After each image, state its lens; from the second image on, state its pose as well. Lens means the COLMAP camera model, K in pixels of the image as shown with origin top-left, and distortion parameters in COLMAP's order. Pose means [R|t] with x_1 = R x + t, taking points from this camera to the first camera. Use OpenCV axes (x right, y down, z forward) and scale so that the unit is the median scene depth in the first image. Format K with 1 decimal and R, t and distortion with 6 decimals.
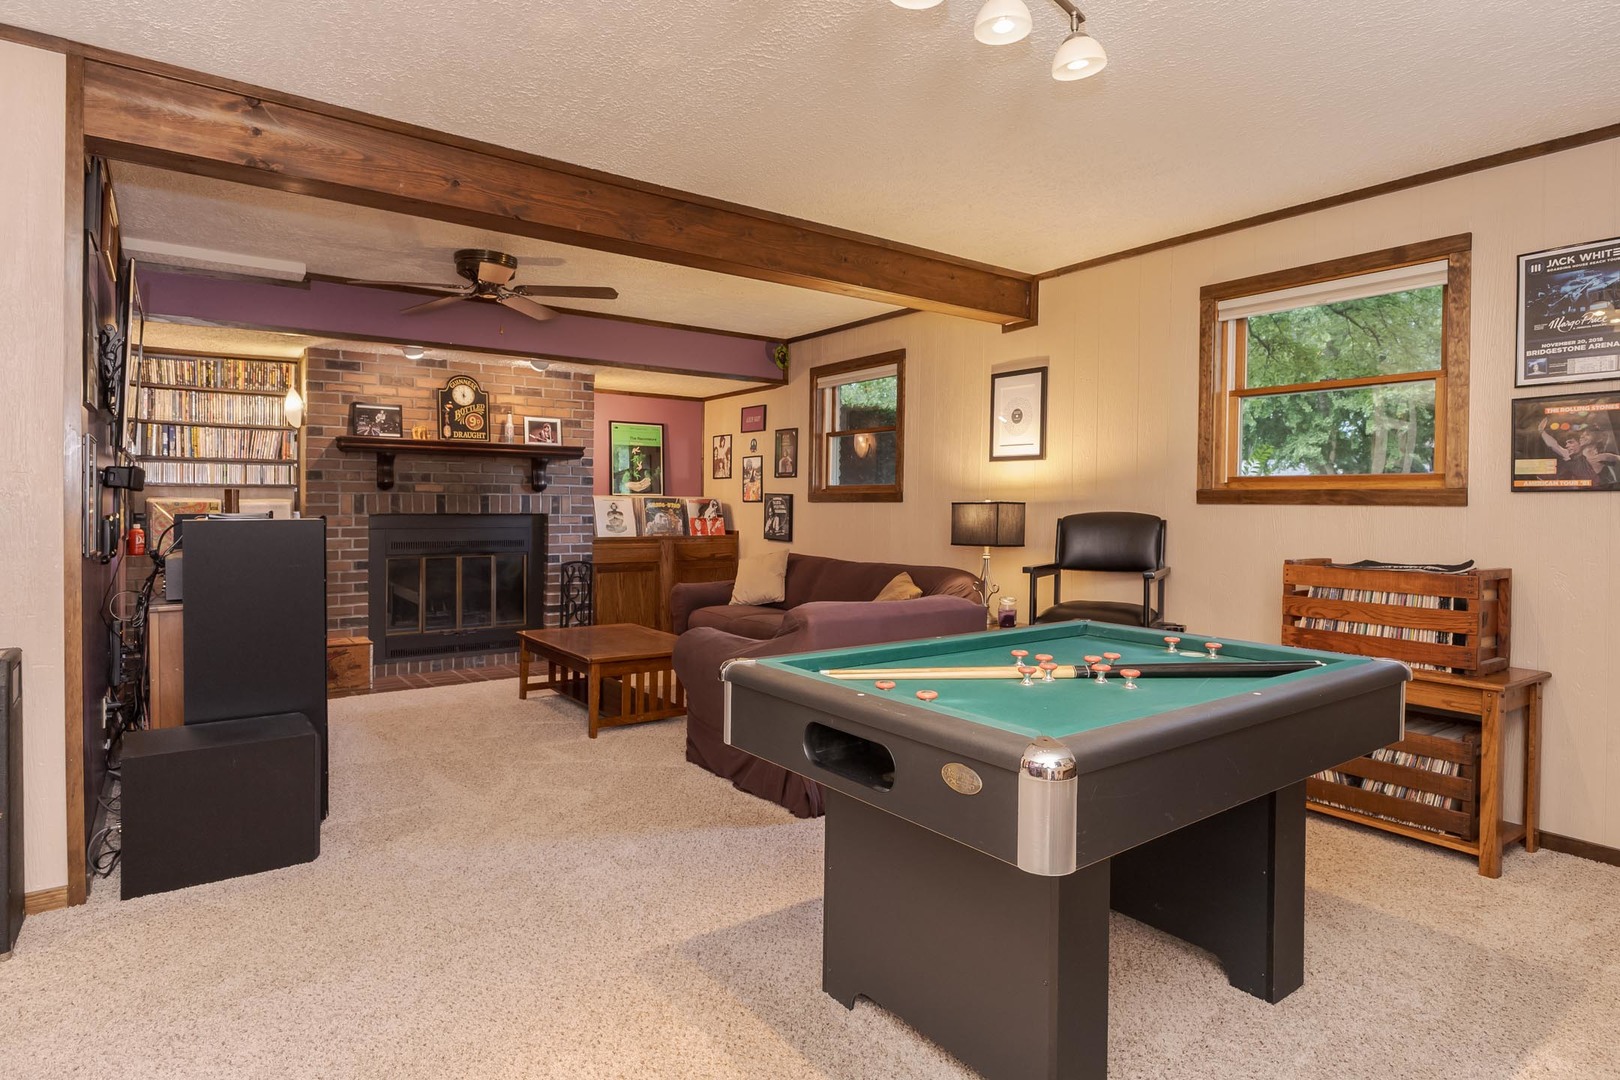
lens RADIAL K [[909.9, 0, 857.0], [0, 909.9, 510.6], [0, 0, 1]] dist [0.003561, -0.004708]
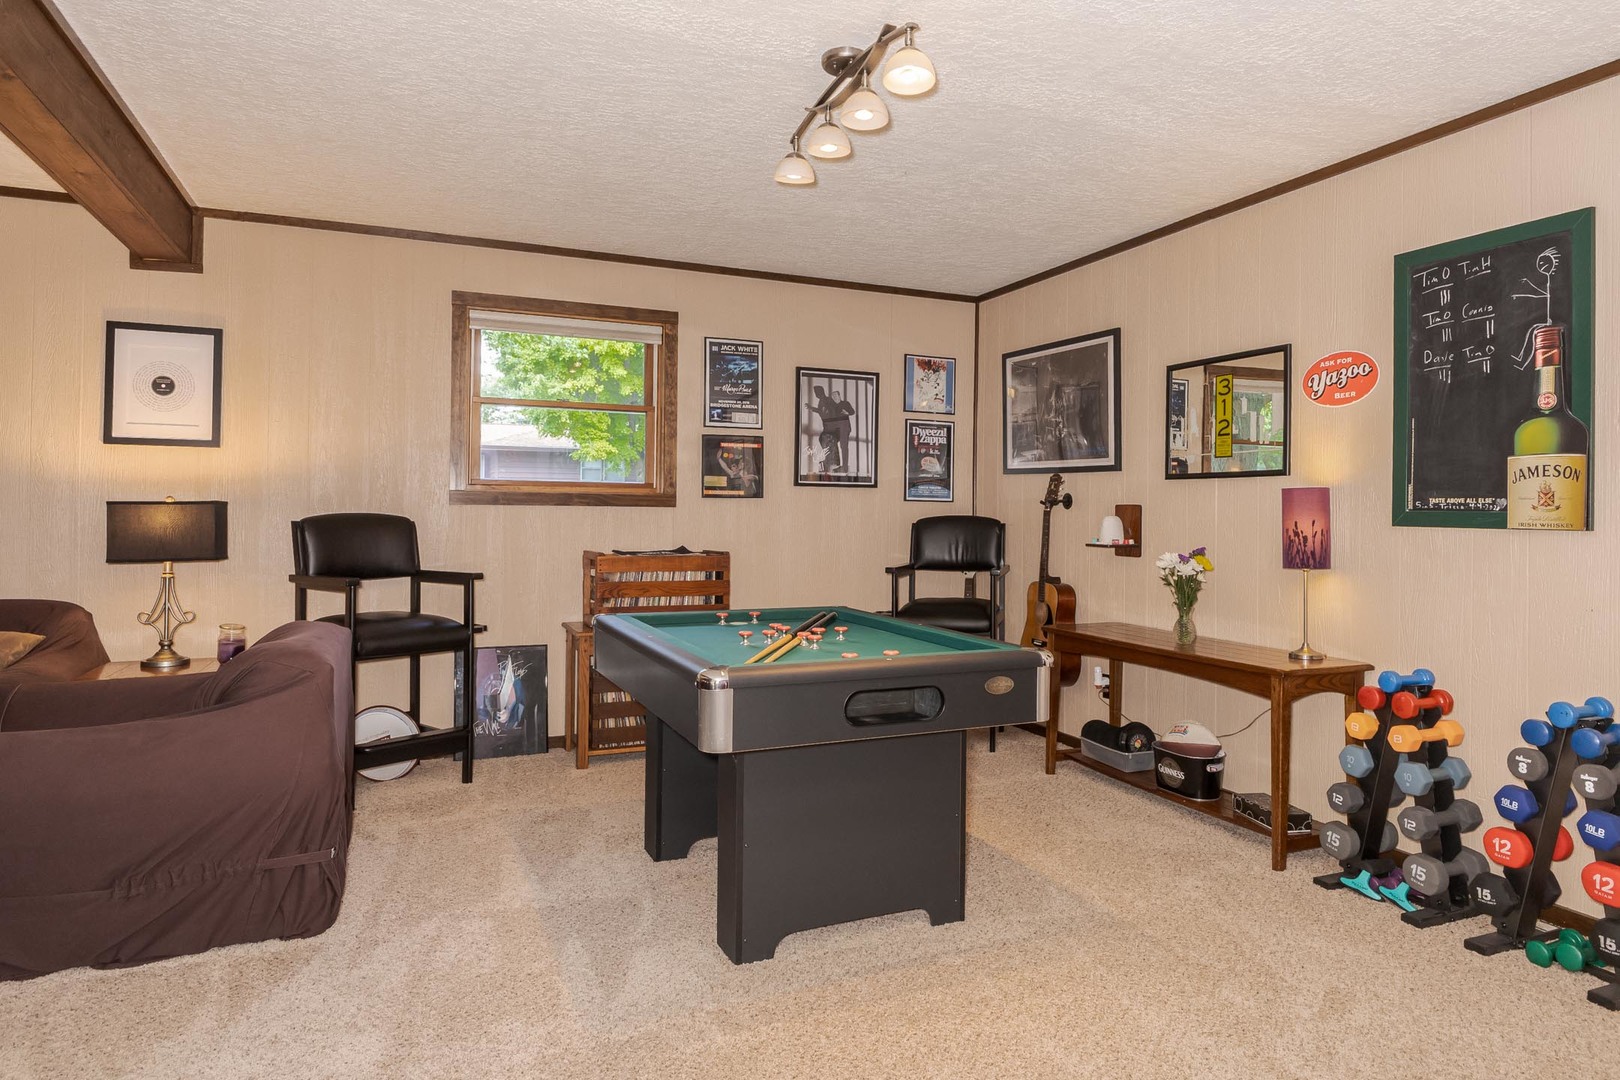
lens RADIAL K [[960.4, 0, 859.7], [0, 960.4, 507.5], [0, 0, 1]] dist [0.000096, -0.002882]
pose [[0.214064, -0.002386, 0.976817, -0.401812], [0.000915, 0.999997, 0.002242, -0.004270], [-0.976819, 0.000414, 0.214066, 0.230929]]
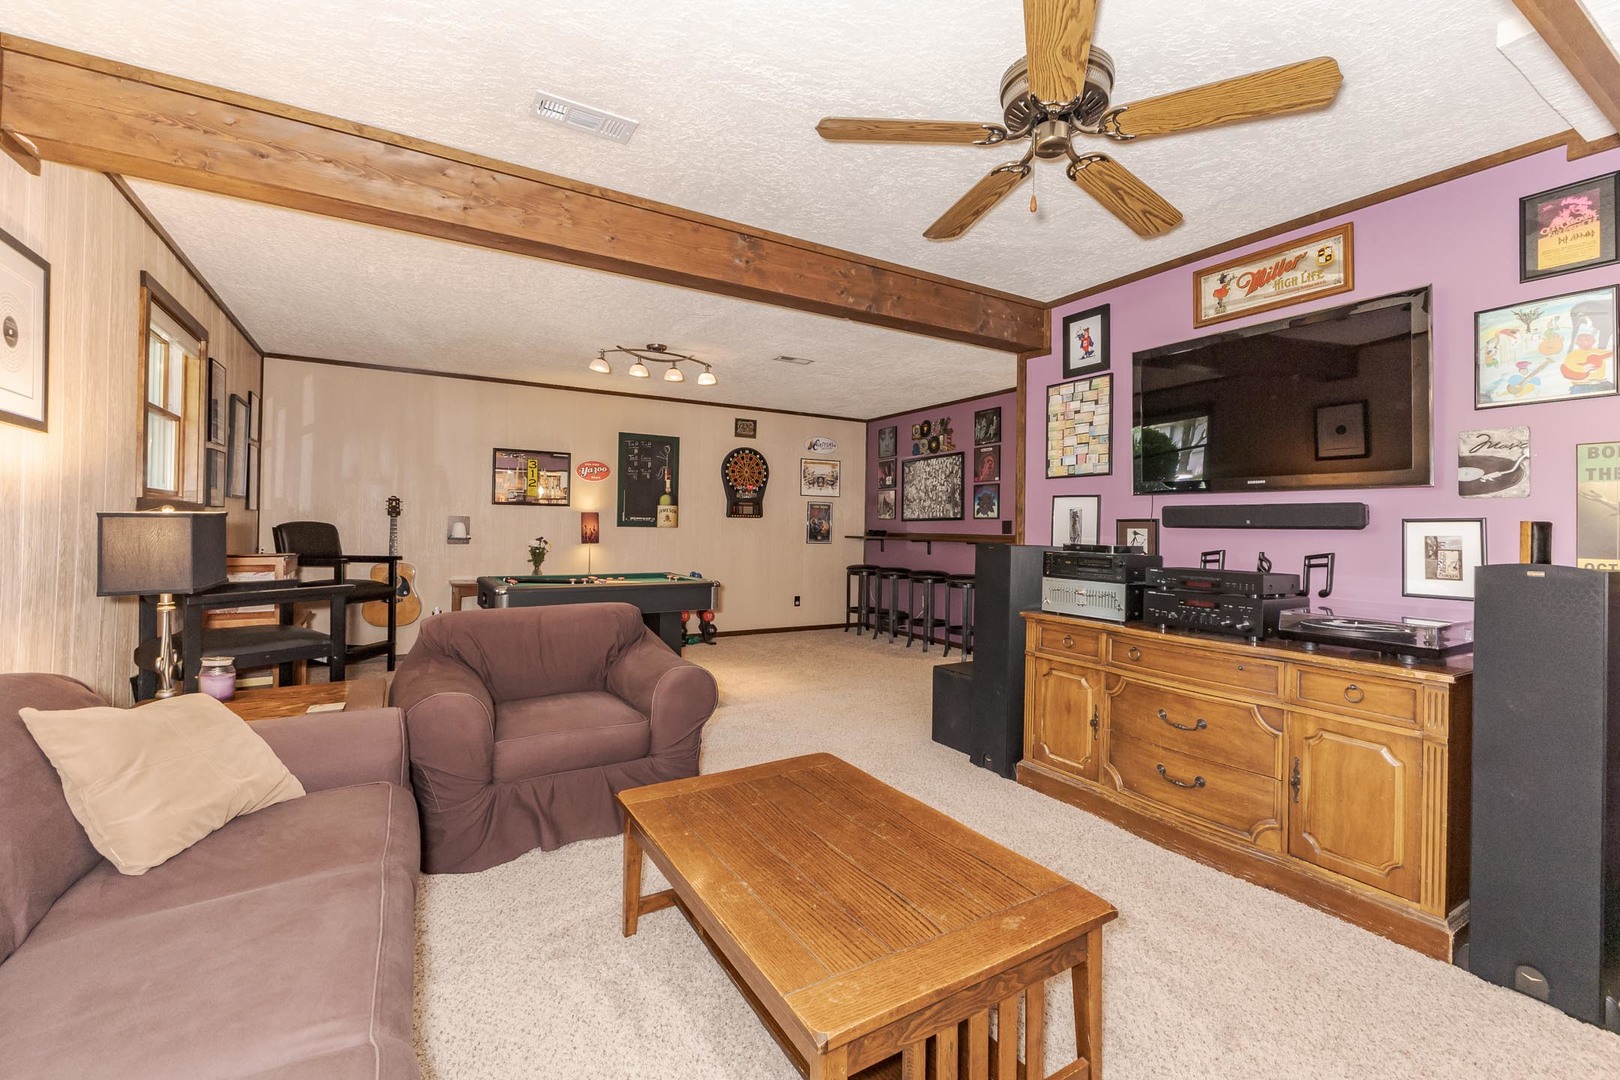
lens RADIAL K [[684.7, 0, 814.7], [0, 684.7, 516.5], [0, 0, 1]] dist [0.002236, 0.000010]
pose [[-0.993450, -0.021089, 0.112301, -0.246511], [-0.021491, 0.999766, -0.002366, -0.012920], [-0.112224, -0.004764, -0.993671, 1.116666]]
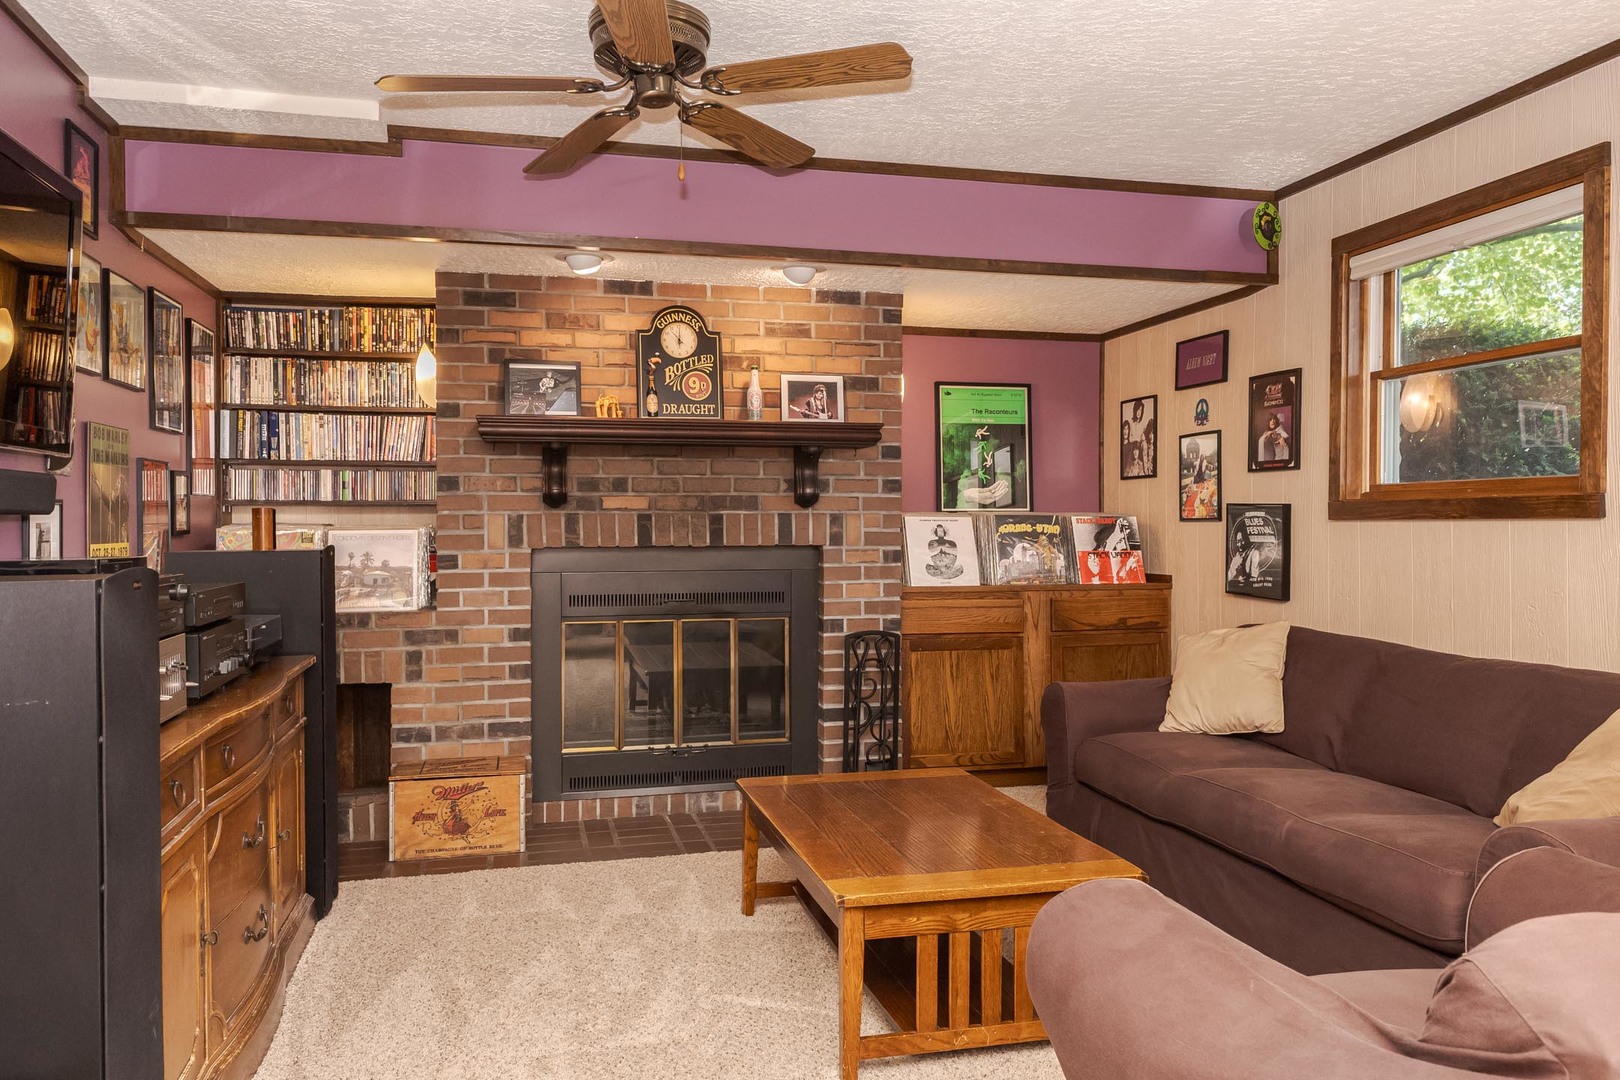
lens RADIAL K [[1172.1, 0, 803.0], [0, 1172.1, 527.3], [0, 0, 1]] dist [0.020945, -0.005590]
pose [[0.915484, -0.007074, -0.402292, -0.064493], [0.005751, 0.999973, -0.004495, -0.005004], [0.402313, 0.001801, 0.915500, 0.360507]]
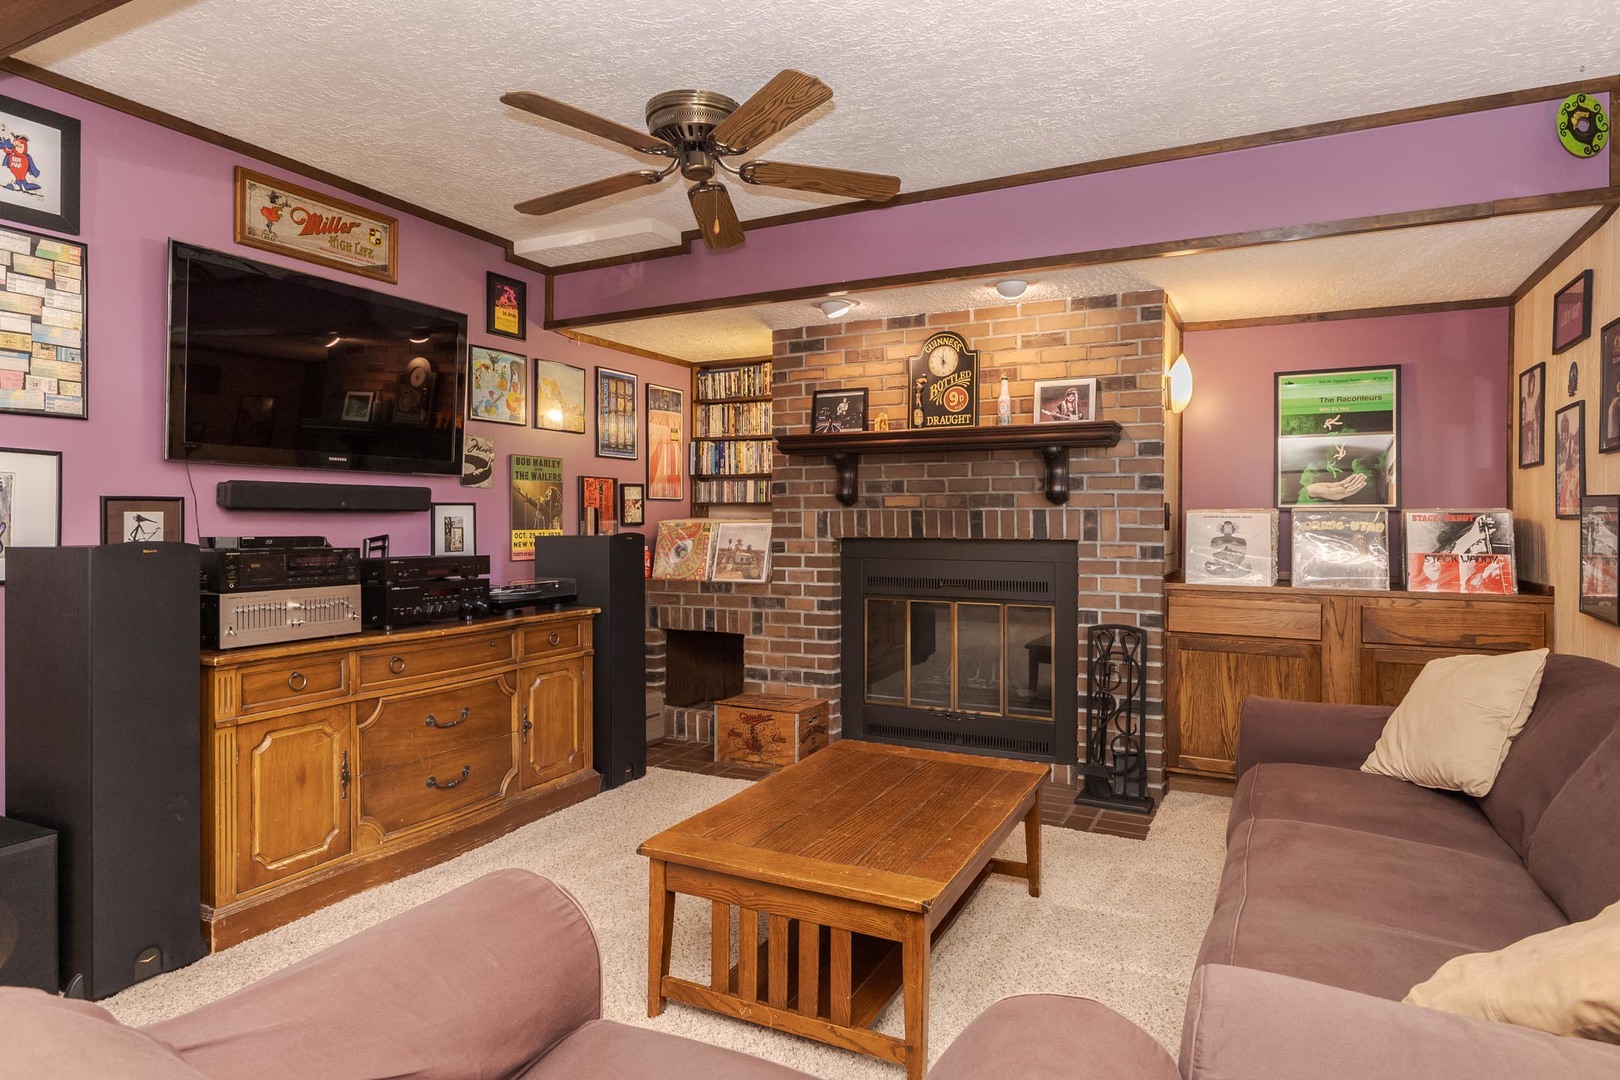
lens RADIAL K [[909.9, 0, 815.6], [0, 909.9, 525.1], [0, 0, 1]] dist [0.003561, -0.004708]
pose [[0.432115, -0.001664, -0.901817, 0.132249], [-0.005667, 0.999974, -0.004561, -0.003064], [0.901801, 0.007082, 0.432094, 0.641306]]
